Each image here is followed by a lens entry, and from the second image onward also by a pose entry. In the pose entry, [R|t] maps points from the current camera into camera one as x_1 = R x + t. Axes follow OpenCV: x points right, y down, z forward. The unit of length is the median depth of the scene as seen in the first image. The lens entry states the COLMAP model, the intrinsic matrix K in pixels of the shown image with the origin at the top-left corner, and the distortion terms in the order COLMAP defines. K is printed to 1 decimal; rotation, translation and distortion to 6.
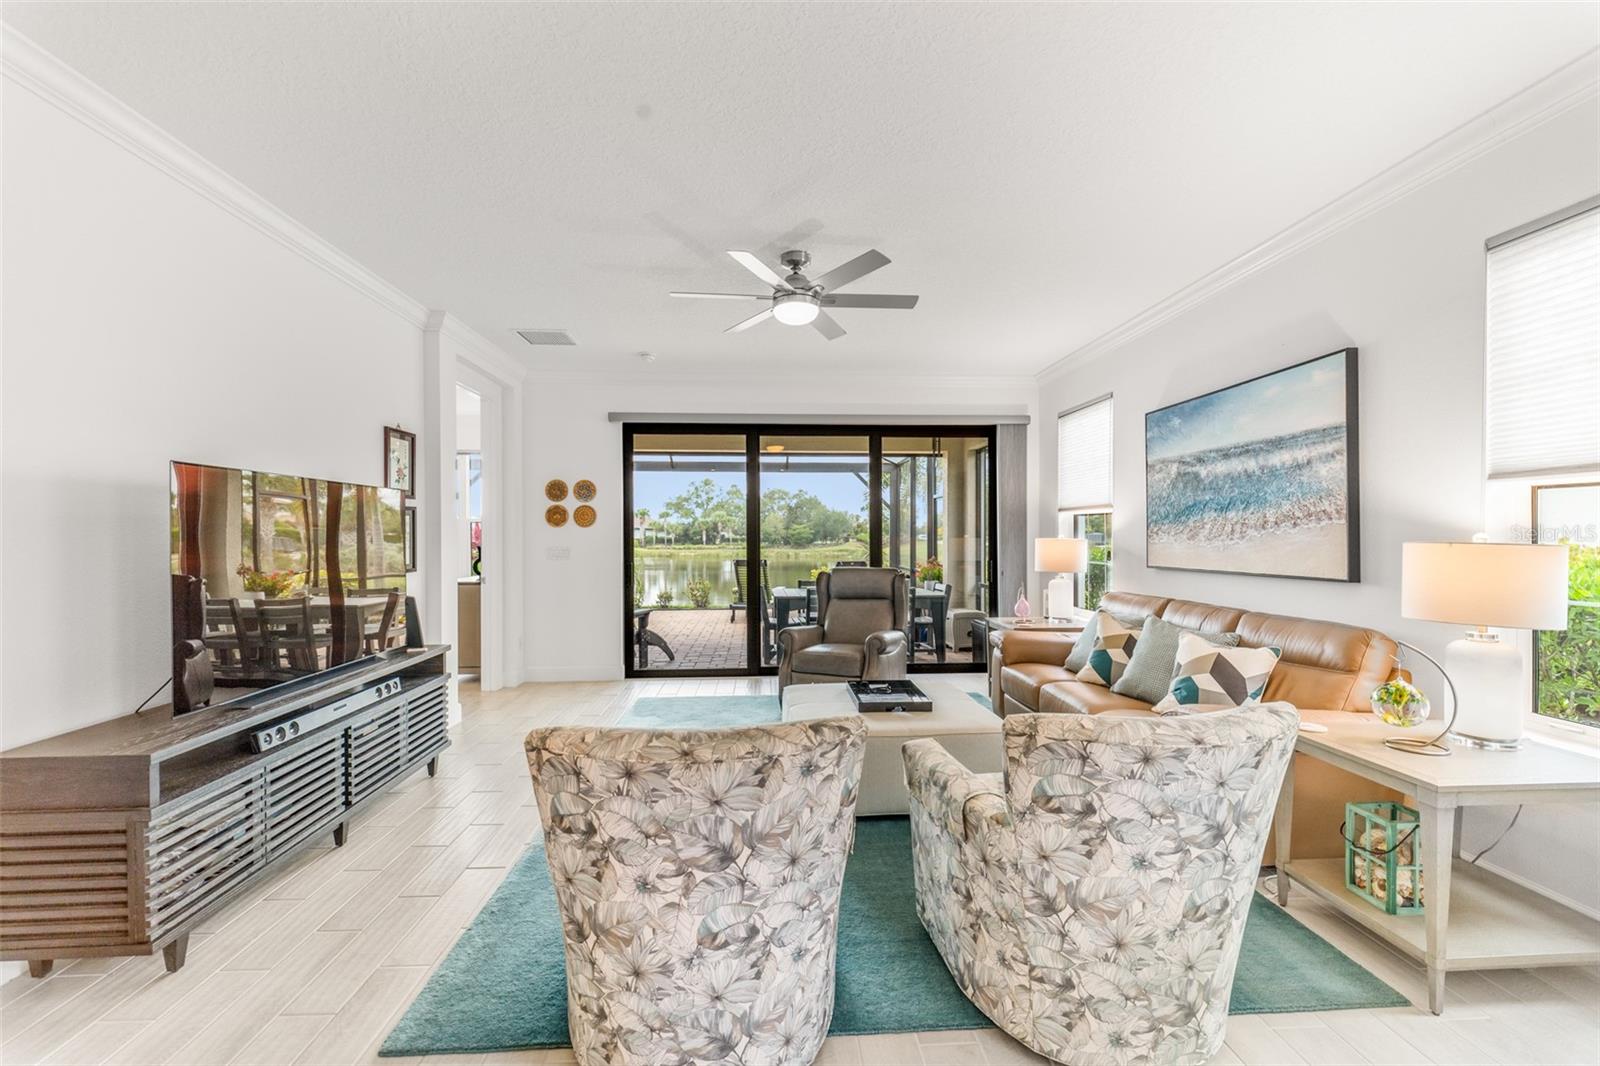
lens RADIAL K [[668.8, 0, 790.6], [0, 668.8, 535.2], [0, 0, 1]] dist [0.001573, -0.005456]
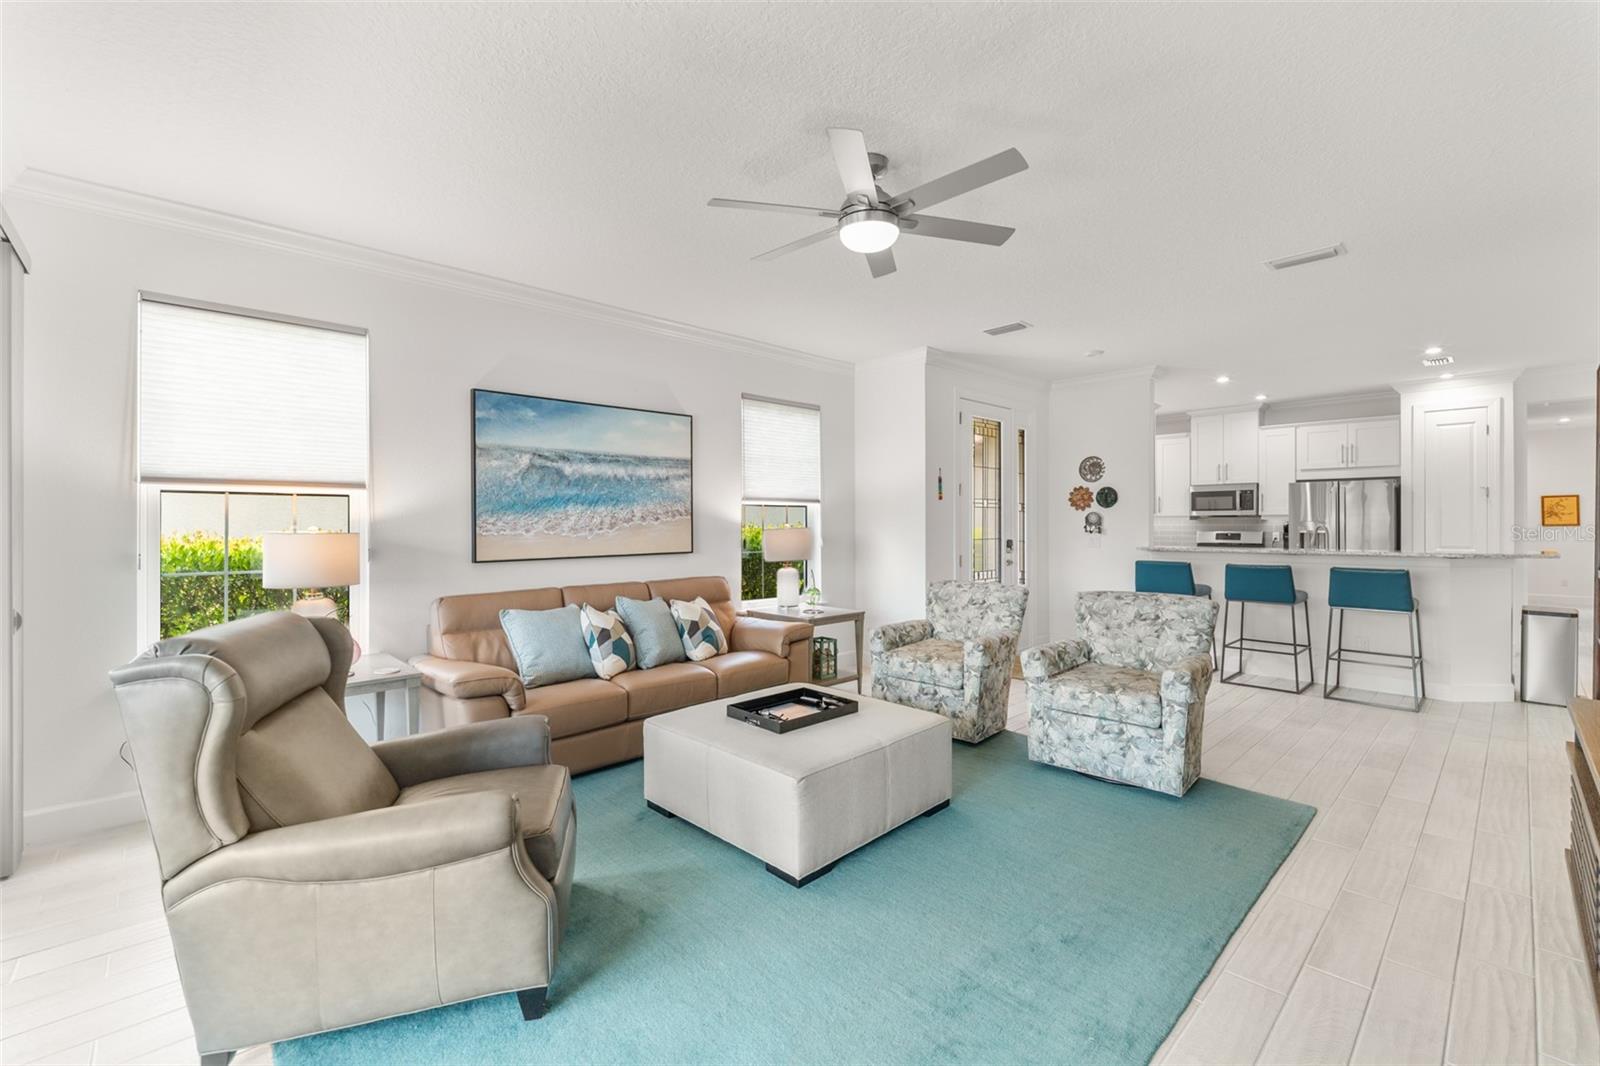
lens RADIAL K [[675.4, 0, 800.0], [0, 675.4, 533.0], [0, 0, 1]] dist [0.008544, -0.000131]
pose [[-0.646938, -0.007433, 0.762506, -0.509218], [0.003937, 0.999907, 0.013087, -0.001777], [-0.762532, 0.011468, -0.646849, 1.482149]]
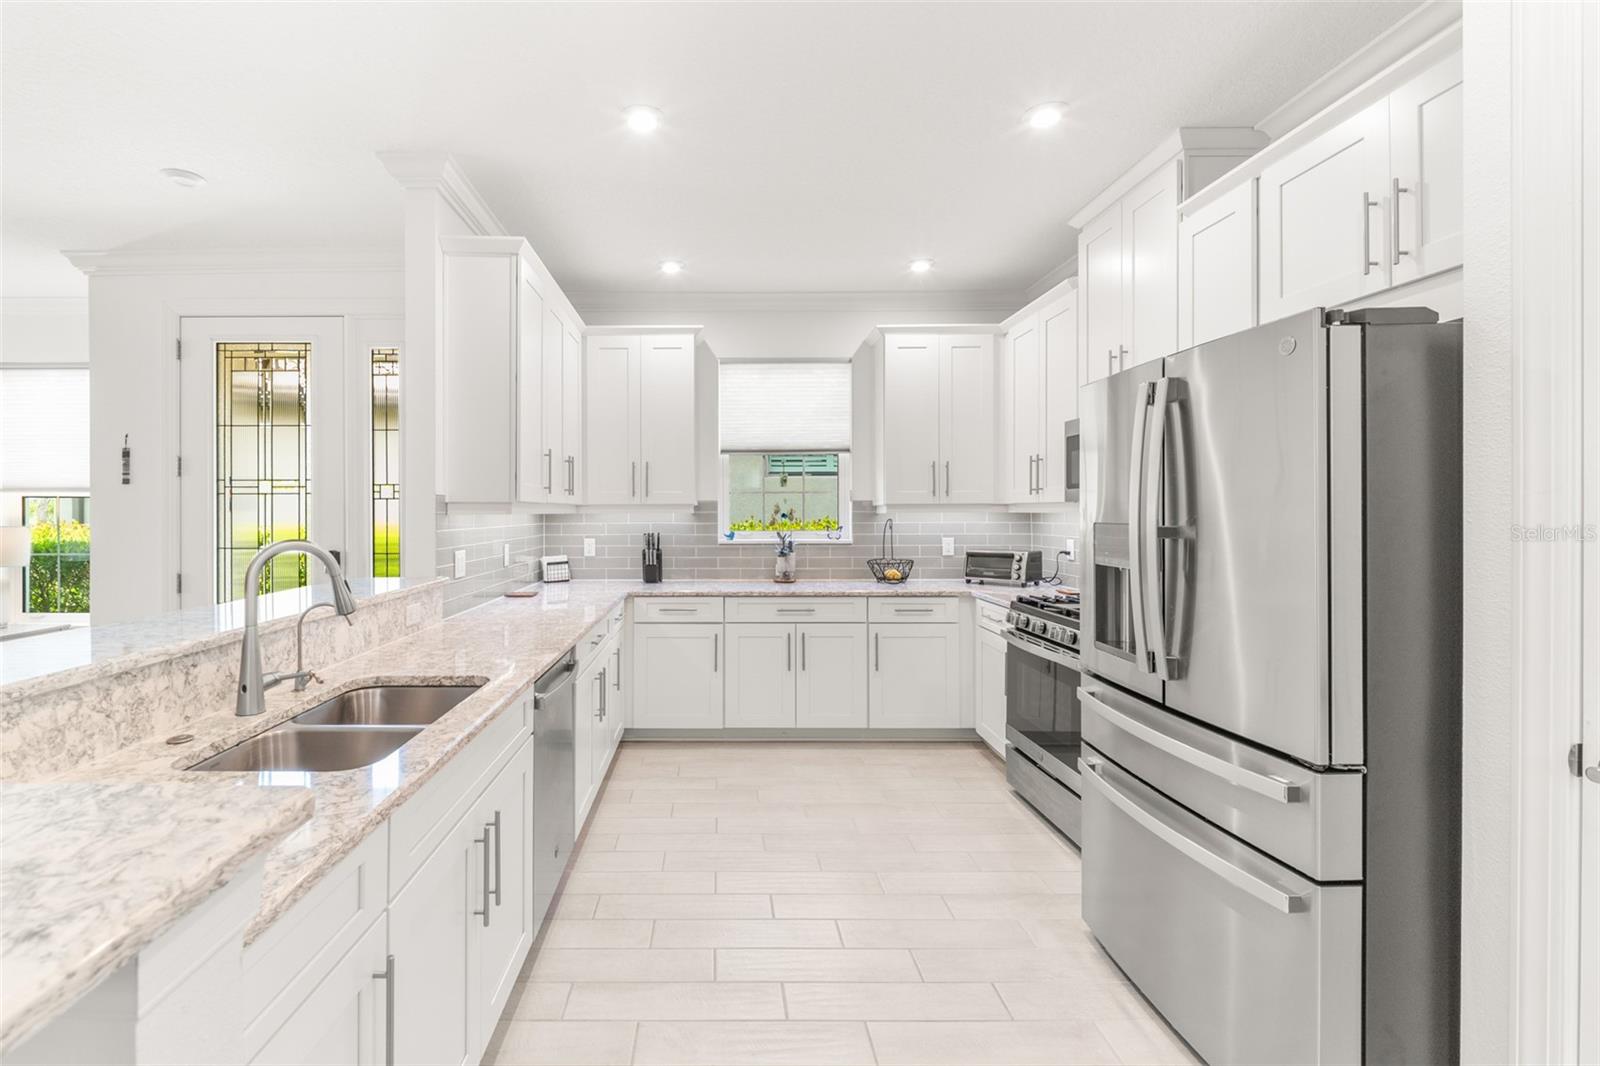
lens RADIAL K [[709.2, 0, 715.6], [0, 709.2, 511.8], [0, 0, 1]] dist [0.023380, -0.019574]
pose [[0.057196, 0.002292, 0.998360, -0.524452], [0.001644, 0.999996, -0.002390, -0.012731], [-0.998362, 0.001778, 0.057192, -0.706903]]
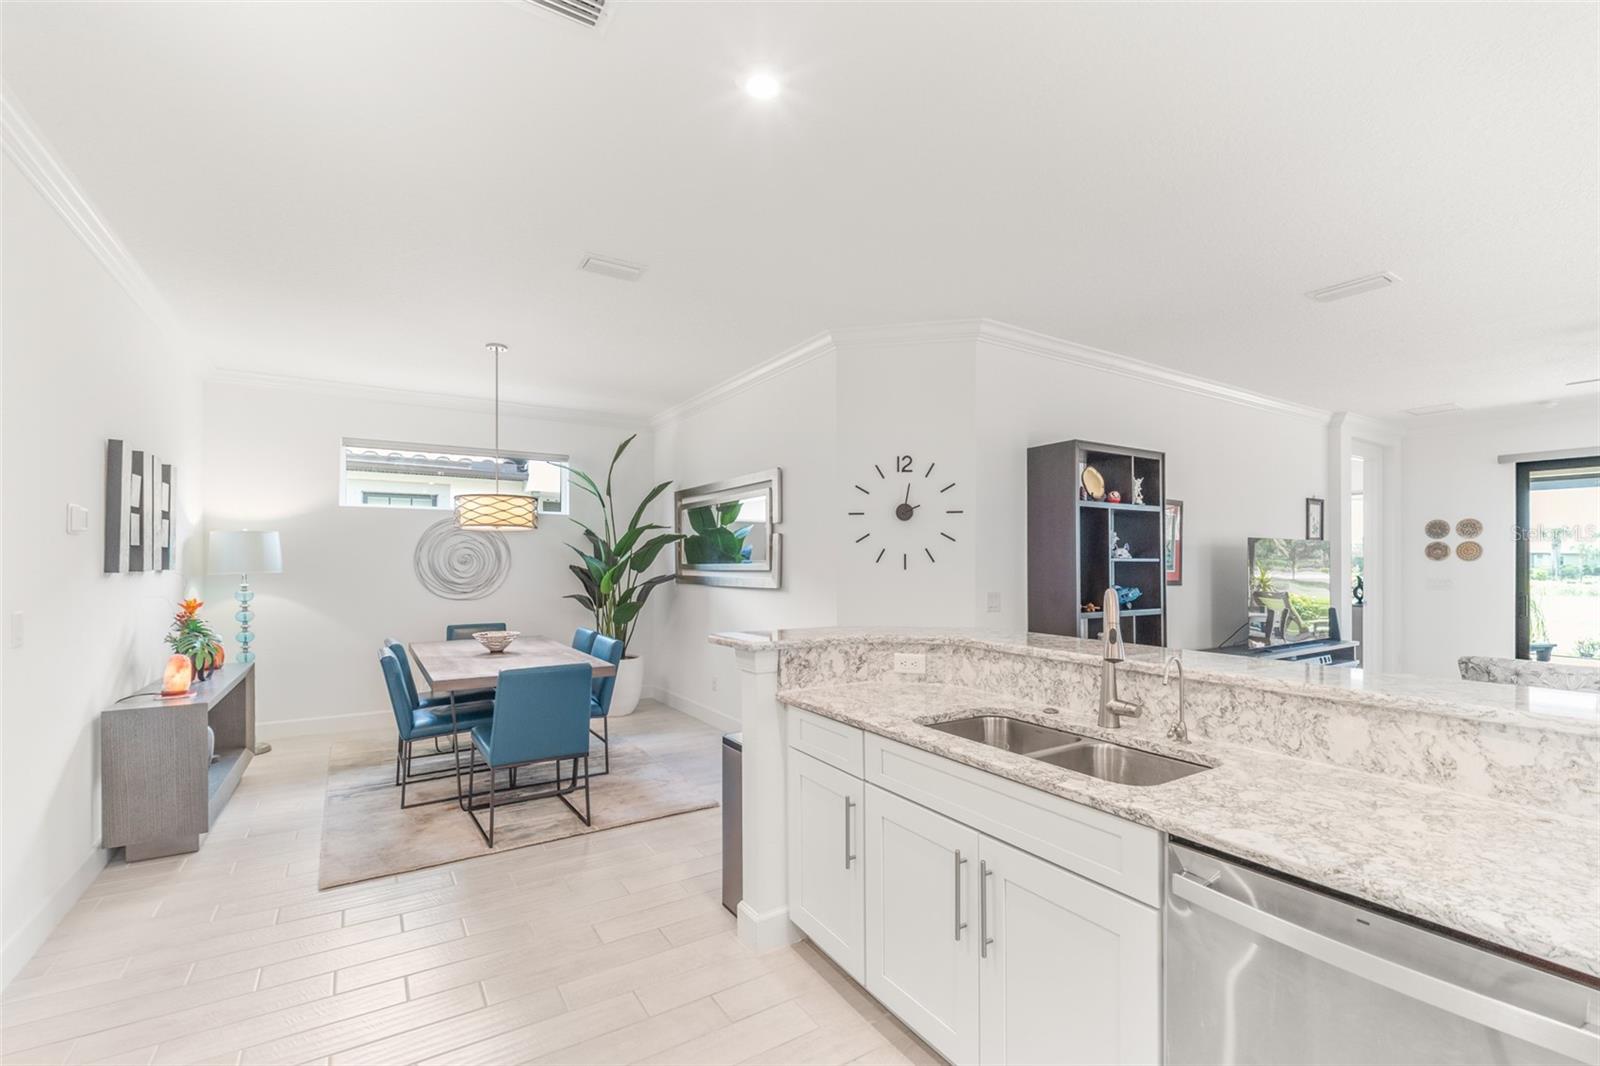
lens RADIAL K [[684.2, 0, 792.0], [0, 684.2, 547.8], [0, 0, 1]] dist [0.001375, -0.005690]
pose [[0.483693, -0.011812, -0.875158, 0.223154], [-0.004612, 0.999861, -0.016045, -0.017165], [0.875225, 0.011798, 0.483572, -0.859377]]
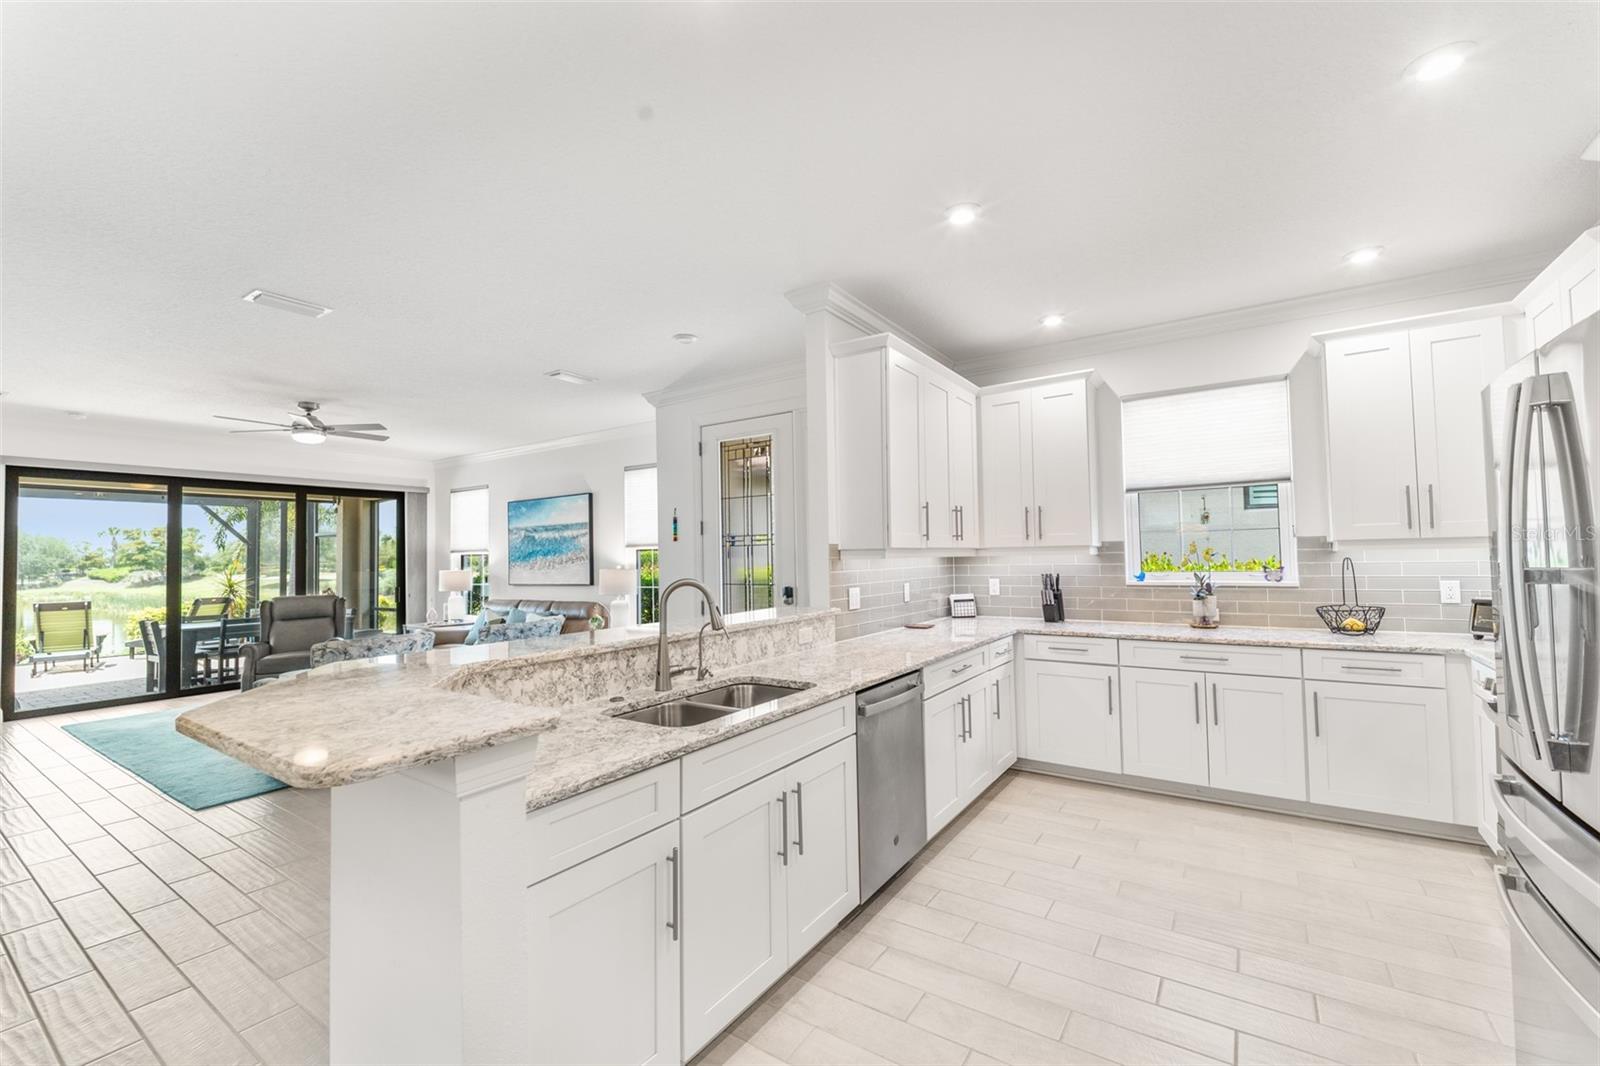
lens RADIAL K [[661.4, 0, 797.0], [0, 661.4, 532.5], [0, 0, 1]] dist [0.027678, -0.017665]
pose [[0.604063, 0.021010, 0.796659, -0.535152], [0.016461, 0.999110, -0.038830, -0.014640], [-0.796766, 0.036569, 0.603180, -0.884987]]
